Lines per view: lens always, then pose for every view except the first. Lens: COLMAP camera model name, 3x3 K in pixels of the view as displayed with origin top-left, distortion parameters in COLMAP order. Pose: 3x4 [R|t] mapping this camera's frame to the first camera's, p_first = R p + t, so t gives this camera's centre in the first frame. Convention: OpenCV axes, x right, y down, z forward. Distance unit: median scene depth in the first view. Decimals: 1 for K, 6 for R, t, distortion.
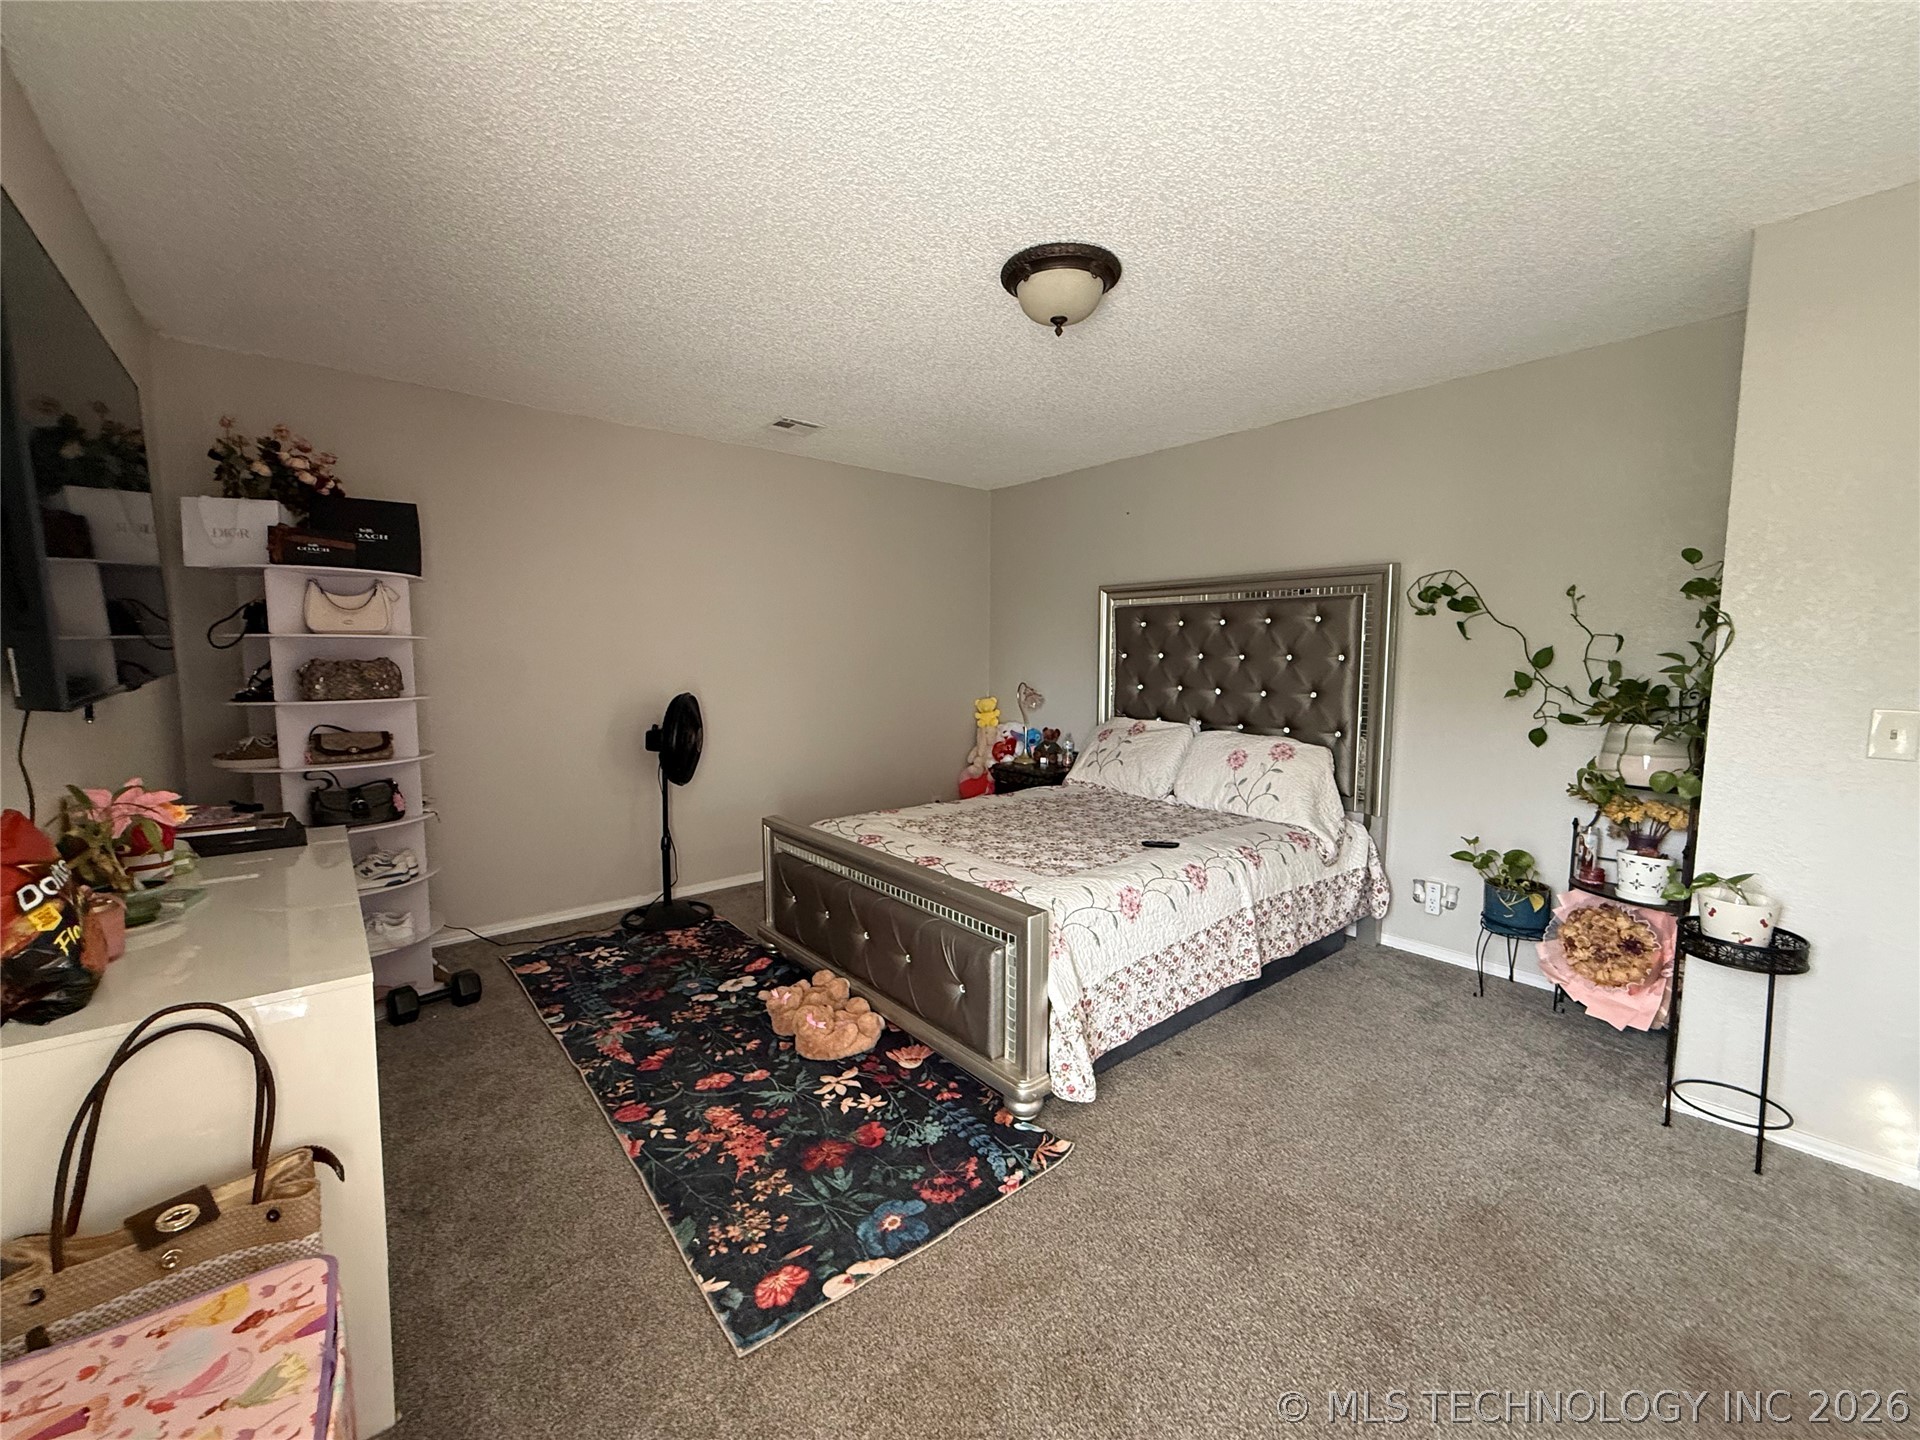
lens RADIAL K [[766.1, 0, 957.7], [0, 766.1, 726.3], [0, 0, 1]] dist [-0.000276, 0.000295]
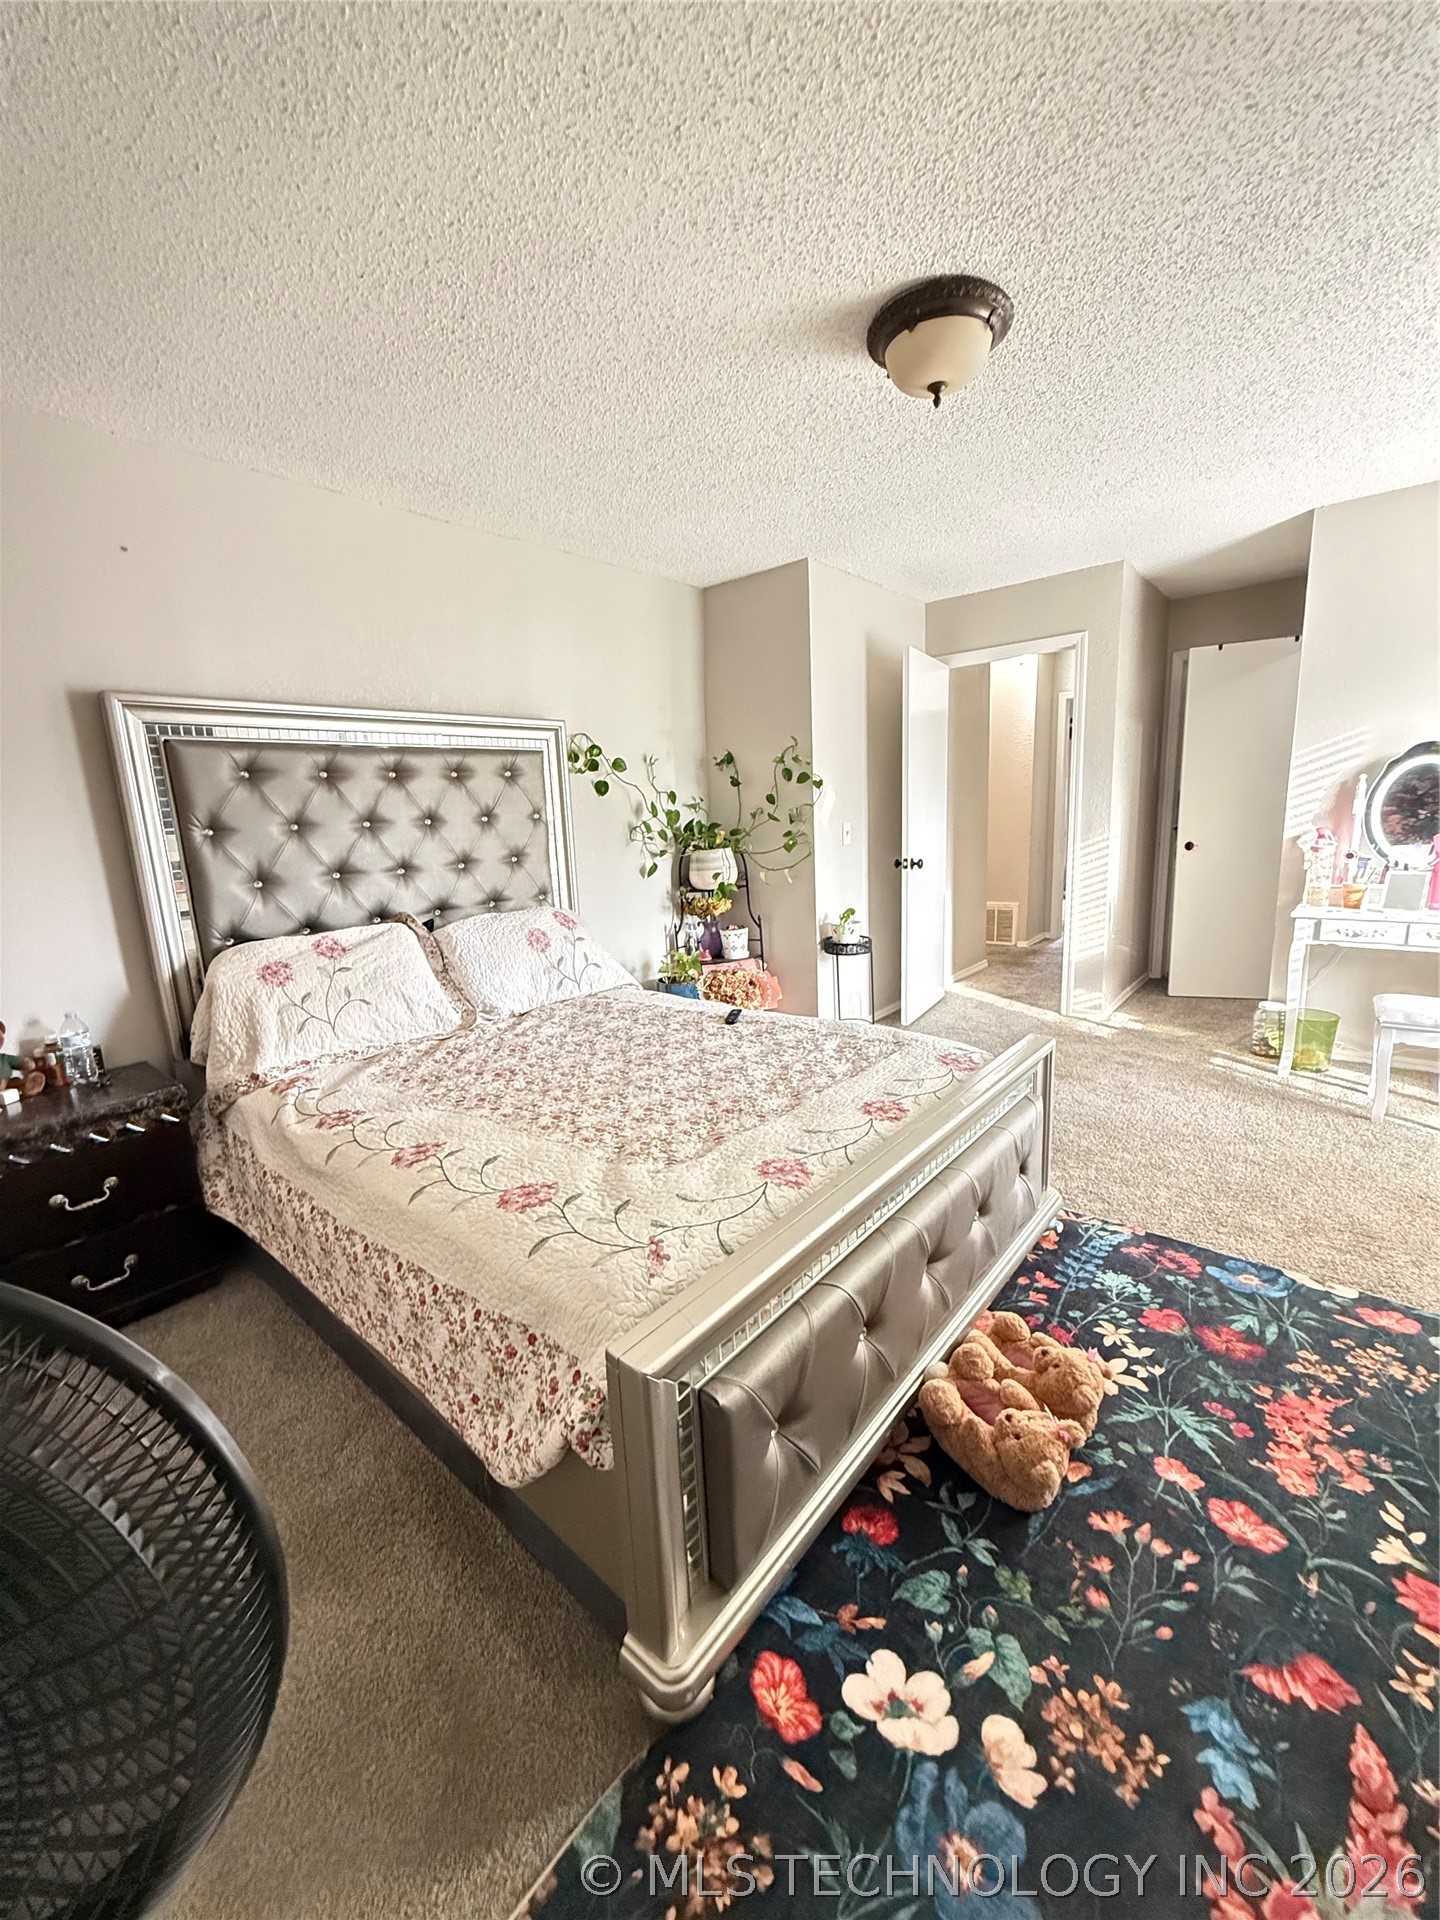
lens RADIAL K [[766.1, 0, 716.3], [0, 766.1, 943.4], [0, 0, 1]] dist [-0.000276, 0.000295]
pose [[-0.168824, -0.174174, 0.970135, -0.761448], [0.143788, 0.969381, 0.199061, -0.144130], [-0.975102, 0.173100, -0.138611, 1.441099]]
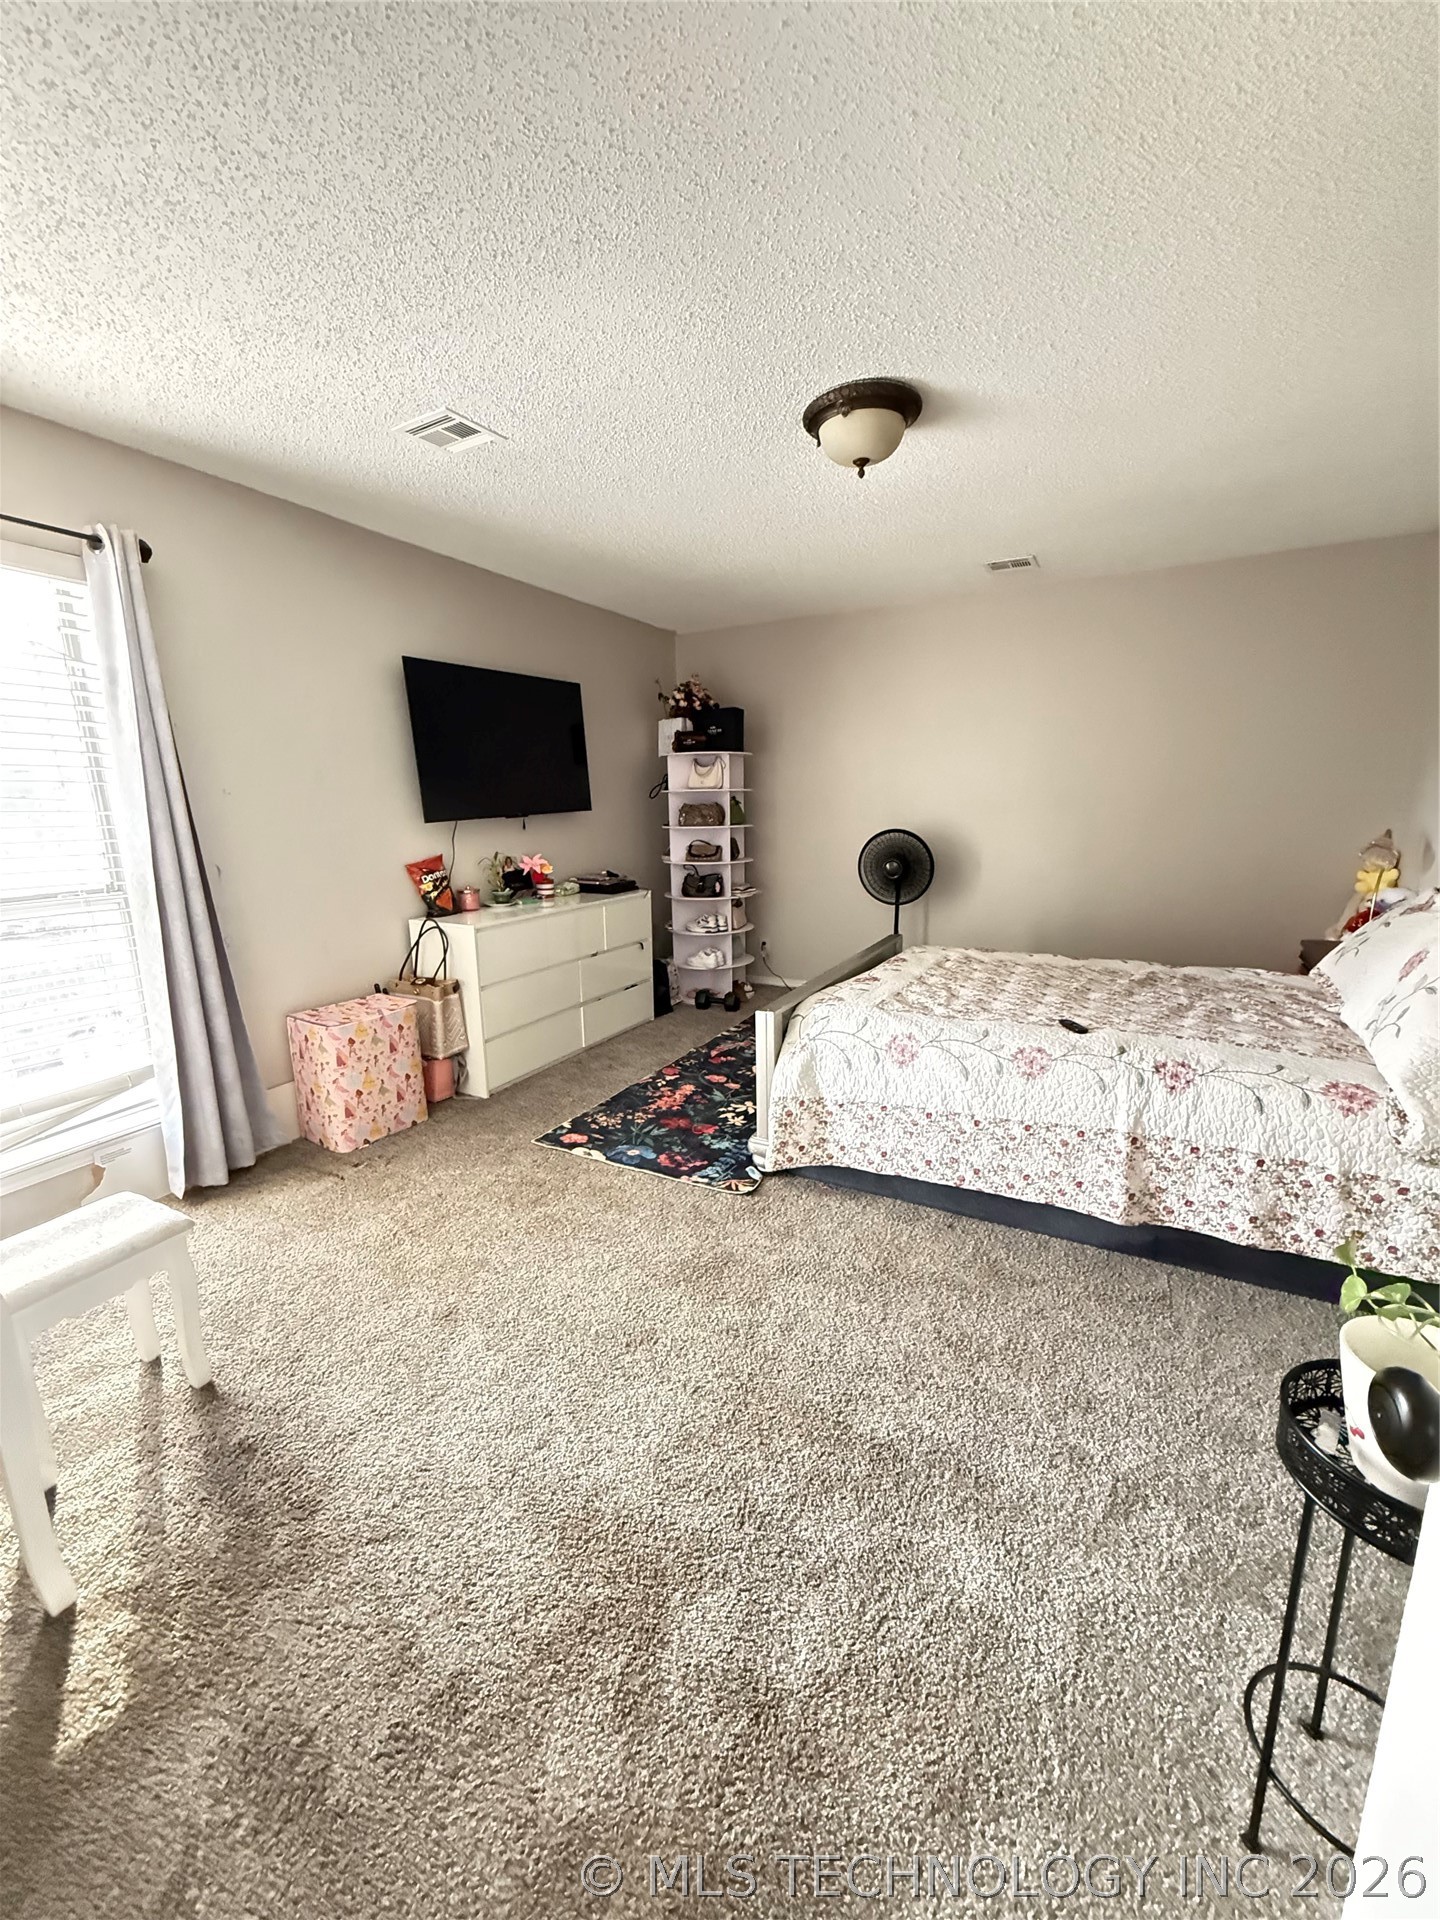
lens RADIAL K [[766.1, 0, 710.8], [0, 766.1, 961.1], [0, 0, 1]] dist [-0.000276, 0.000295]
pose [[0.366131, 0.182318, -0.912529, 1.094927], [-0.062242, 0.983221, 0.171469, -0.040154], [0.928479, -0.005982, 0.371336, 0.423949]]
